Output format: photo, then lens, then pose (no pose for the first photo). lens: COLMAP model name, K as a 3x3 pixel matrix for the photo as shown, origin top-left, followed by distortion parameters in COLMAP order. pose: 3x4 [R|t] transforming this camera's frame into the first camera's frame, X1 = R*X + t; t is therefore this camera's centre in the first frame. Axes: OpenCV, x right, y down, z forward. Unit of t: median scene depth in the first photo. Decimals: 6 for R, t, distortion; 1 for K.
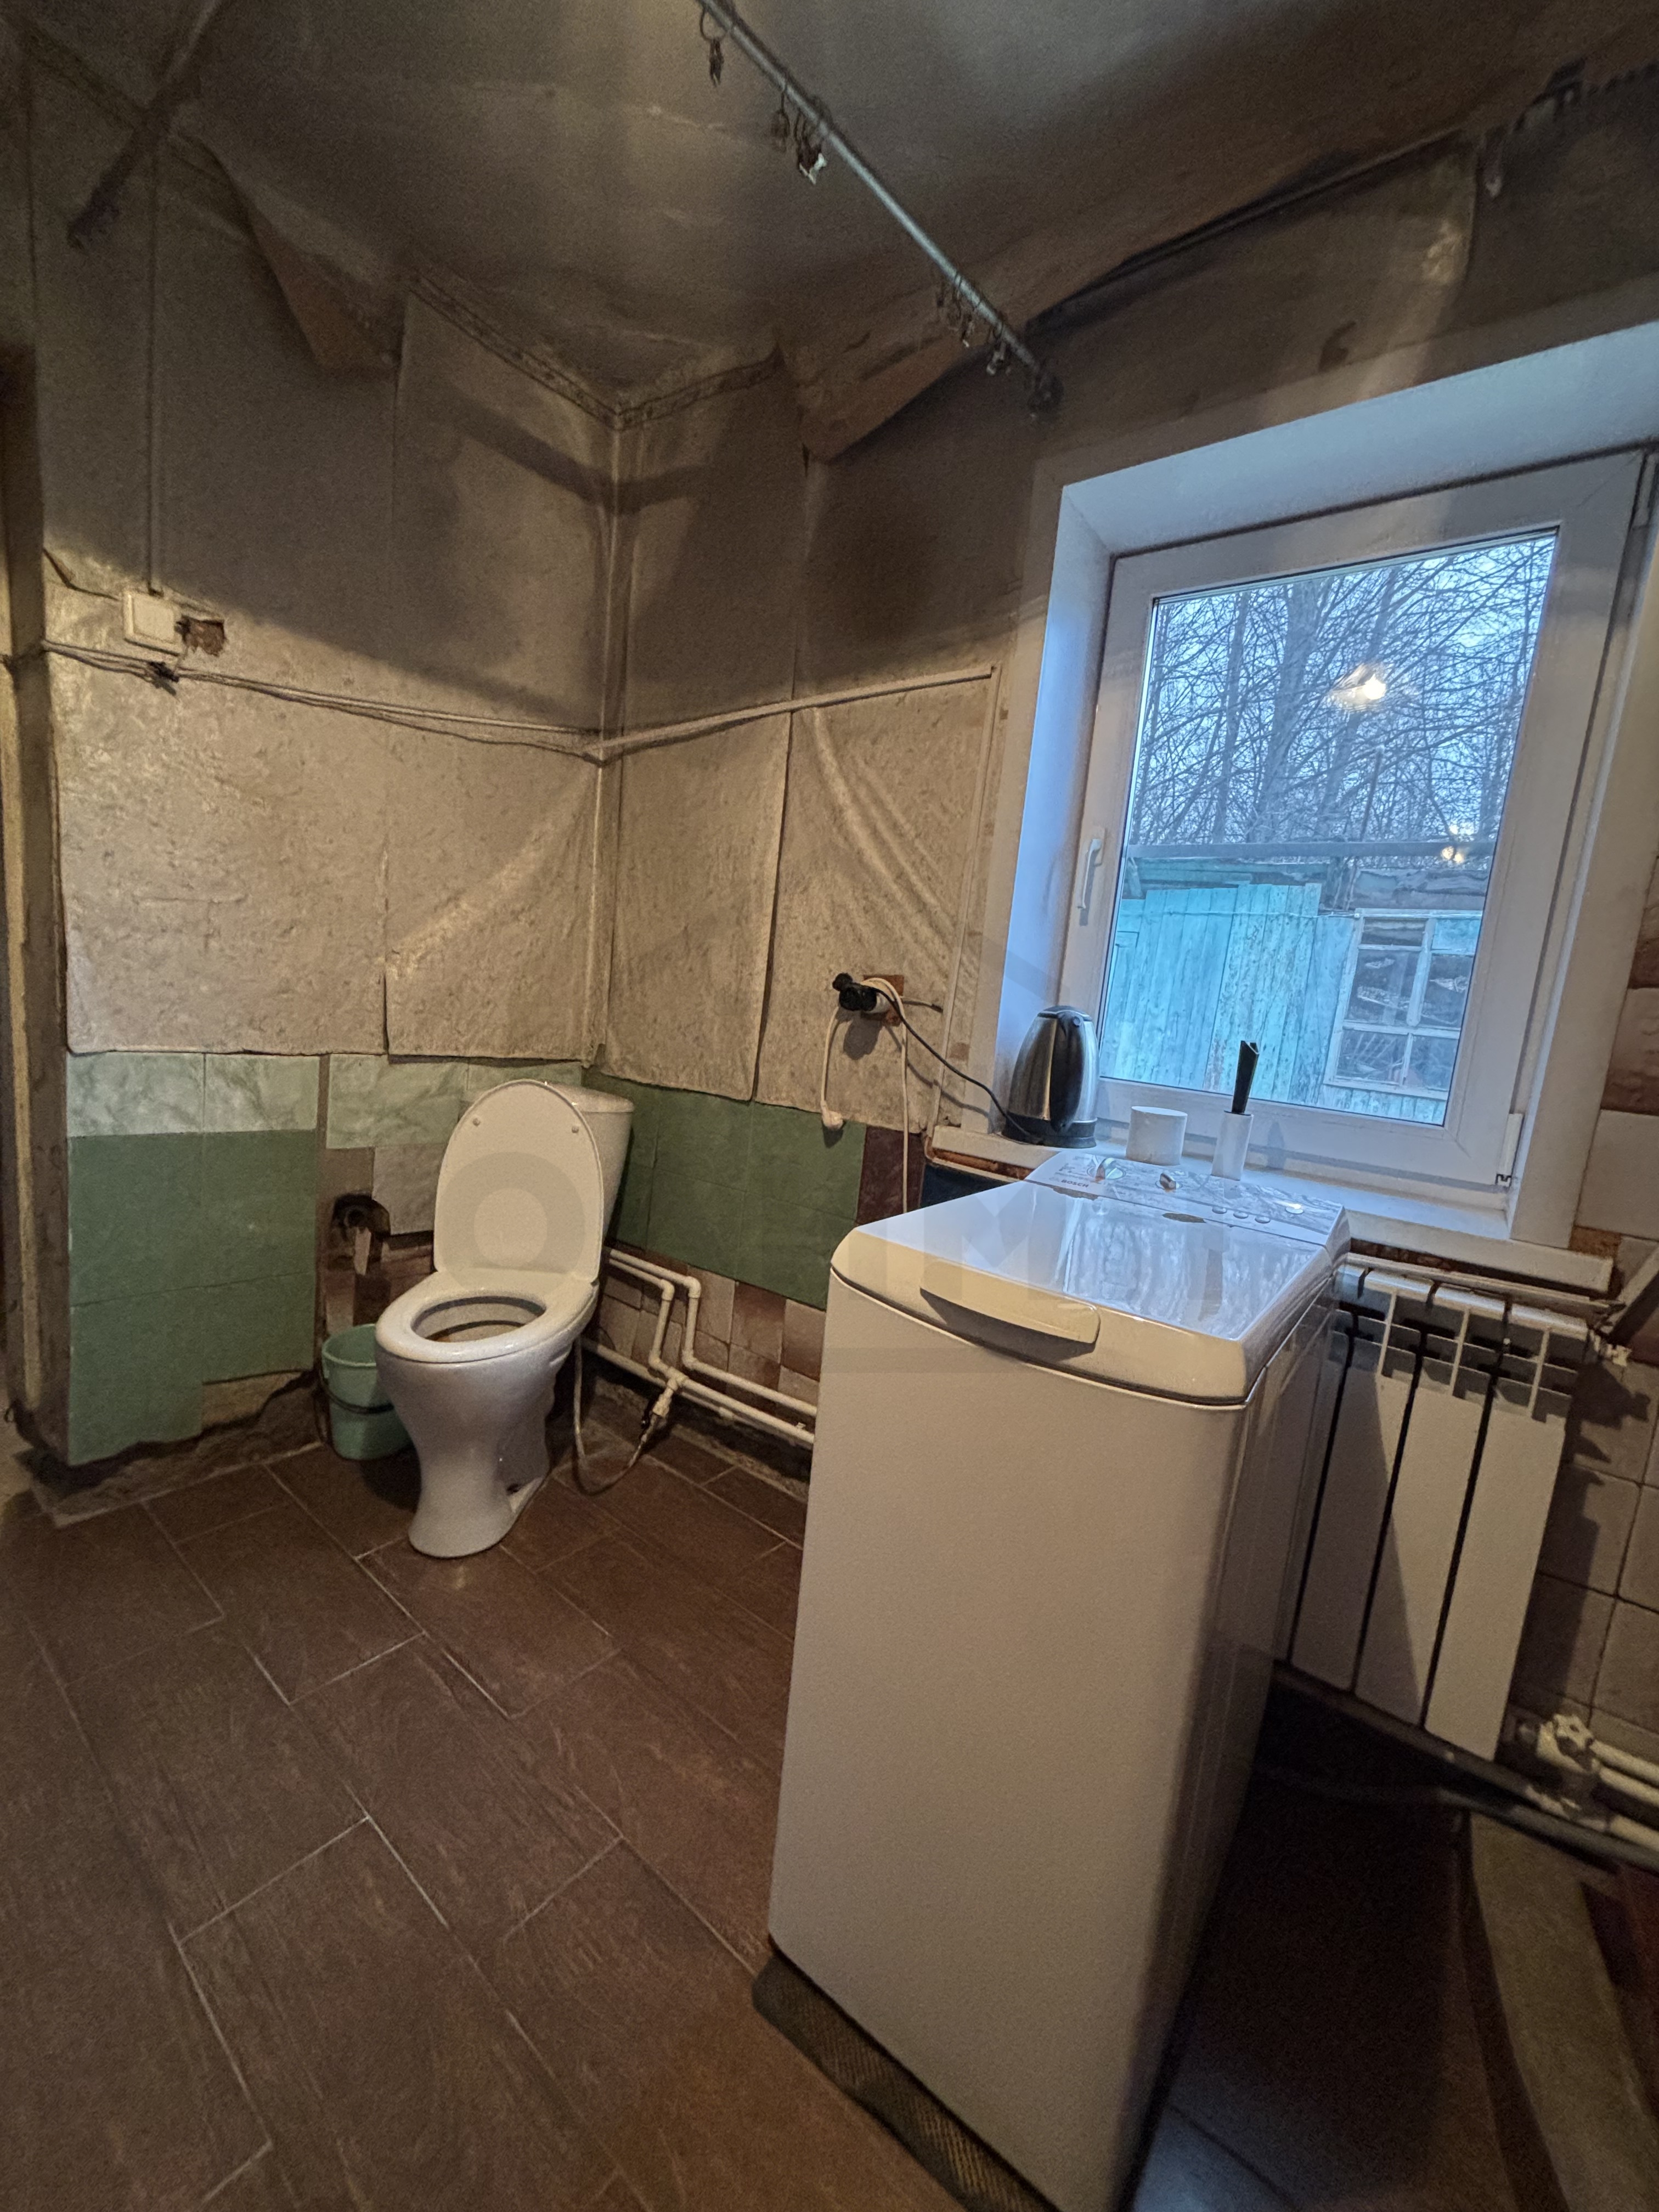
lens RADIAL K [[878.7, 0, 827.2], [0, 878.7, 1111.9], [0, 0, 1]] dist [0.006808, -0.000146]
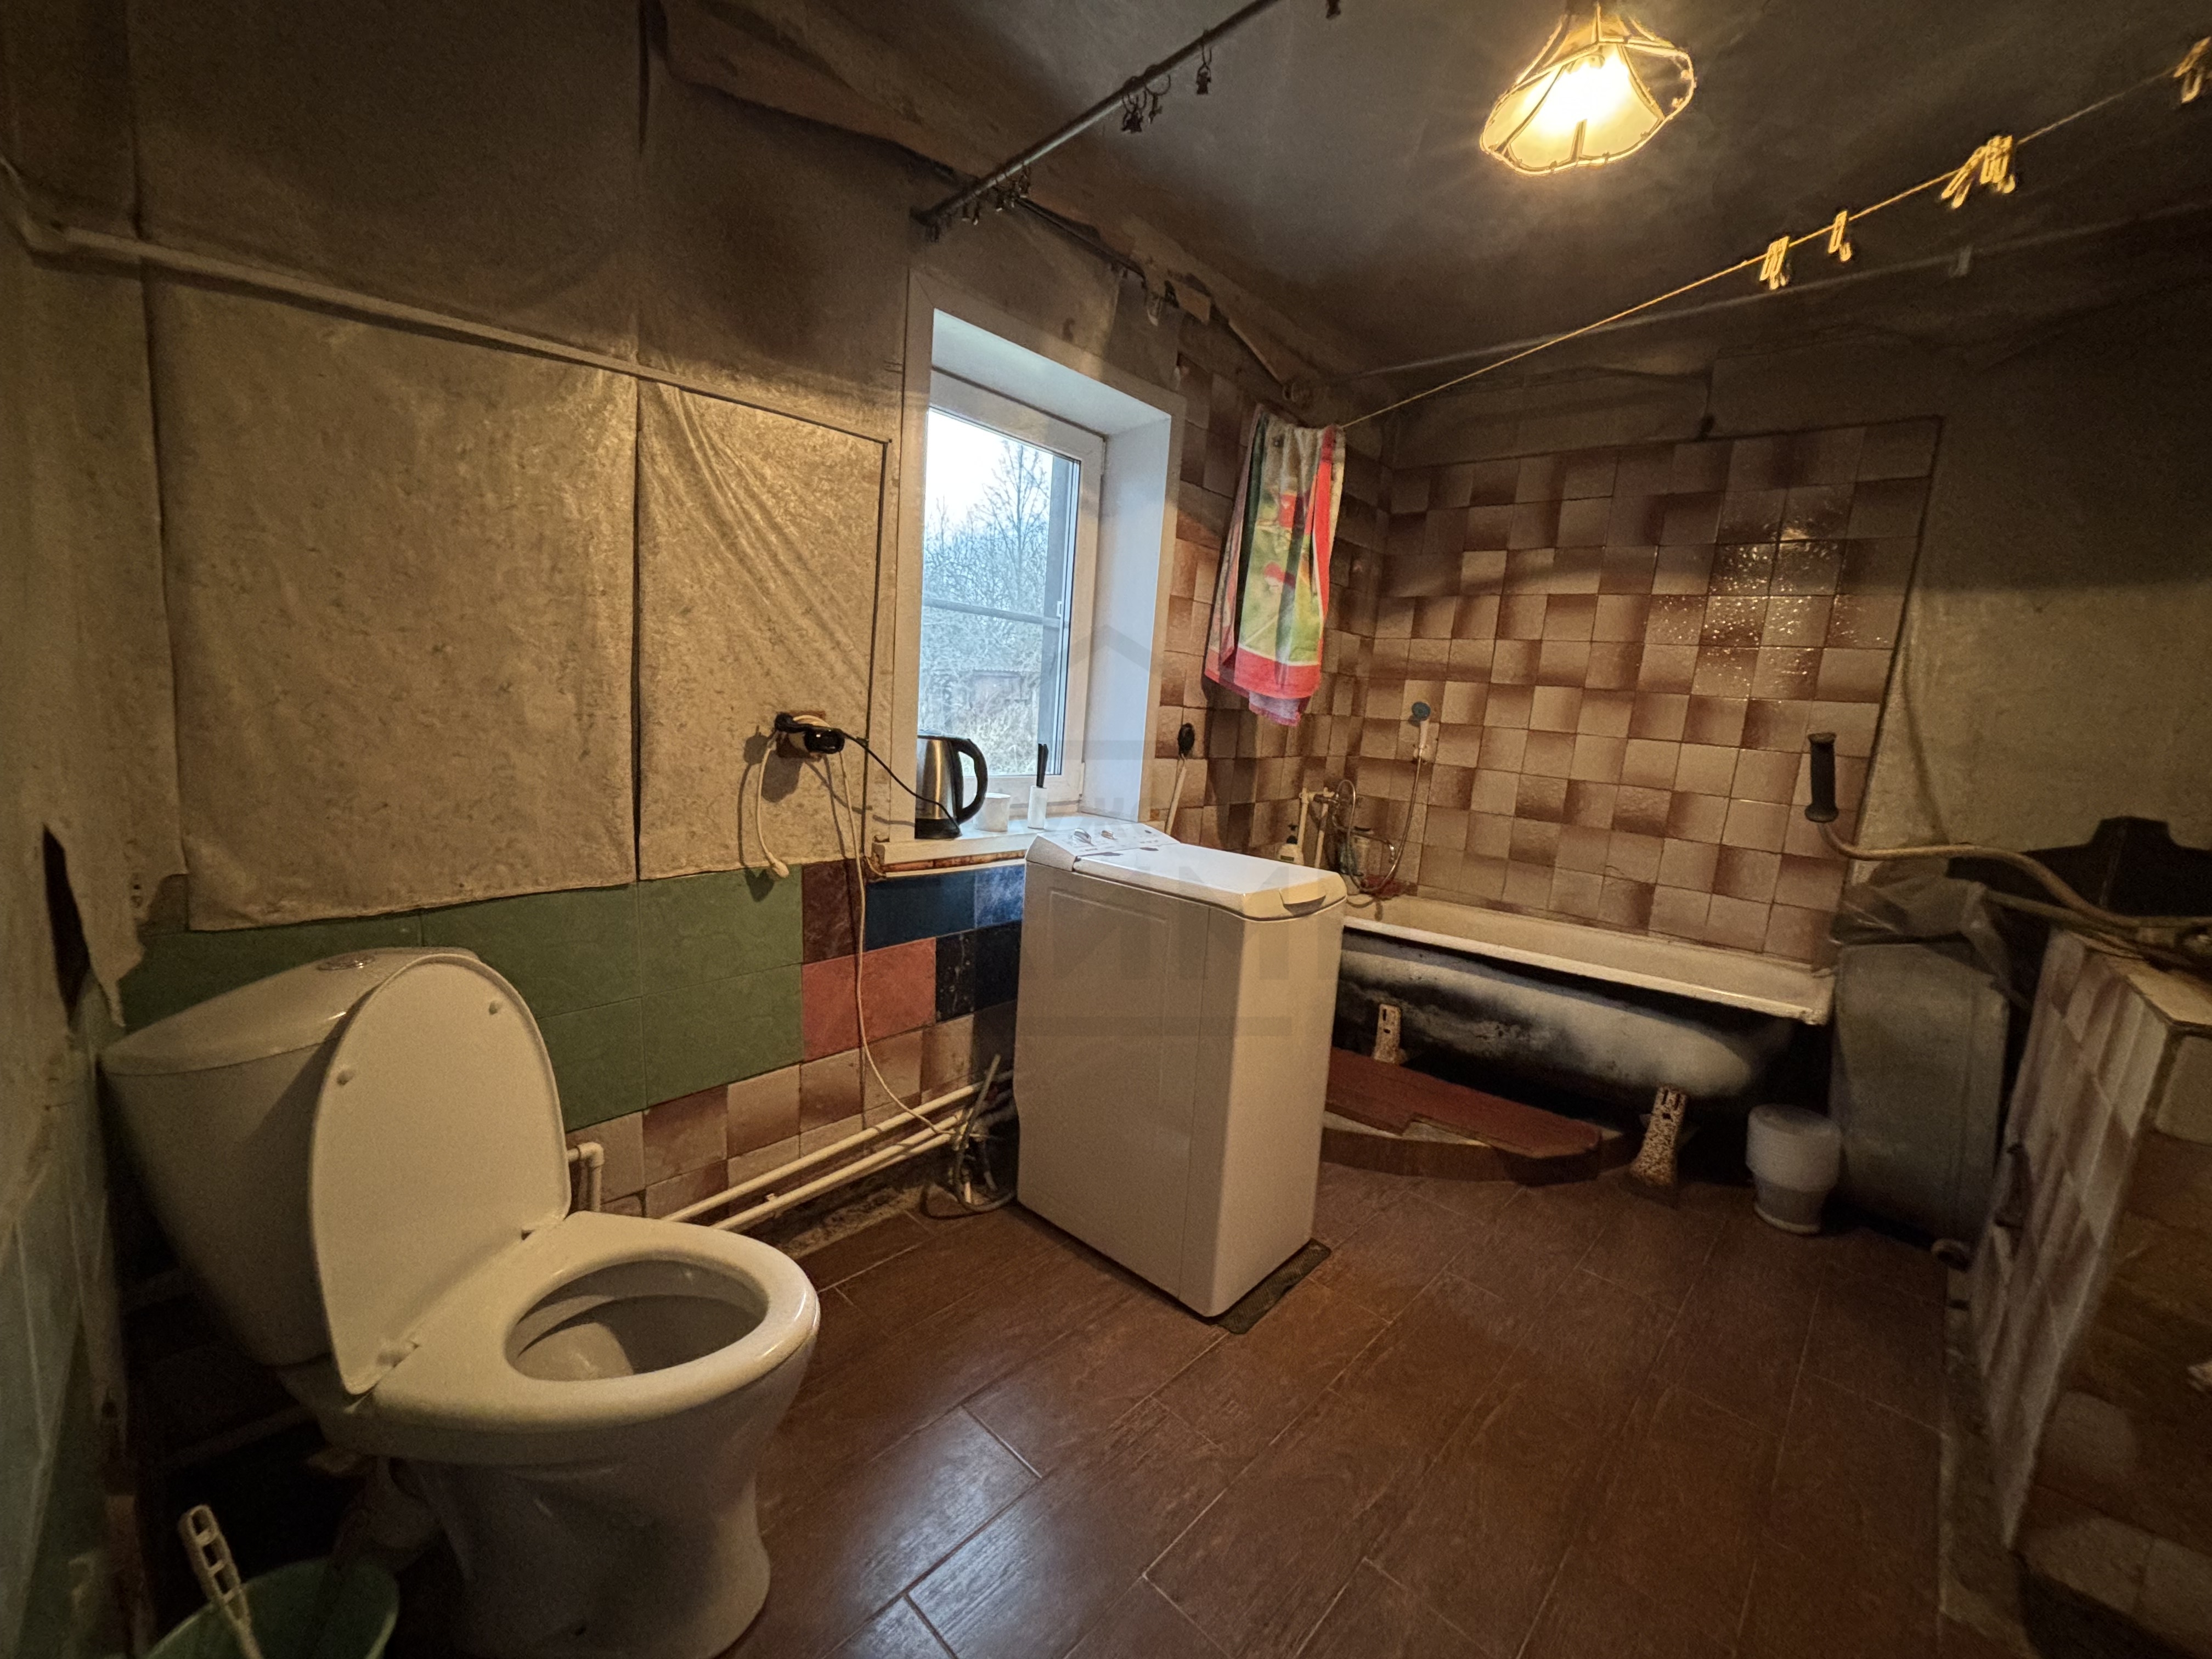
lens RADIAL K [[878.7, 0, 1104.4], [0, 878.7, 834.2], [0, 0, 1]] dist [0.006808, -0.000146]
pose [[0.100725, -0.233673, 0.967084, -0.881819], [0.093153, 0.969973, 0.224668, -0.211684], [-0.990544, 0.067457, 0.119468, 0.557735]]
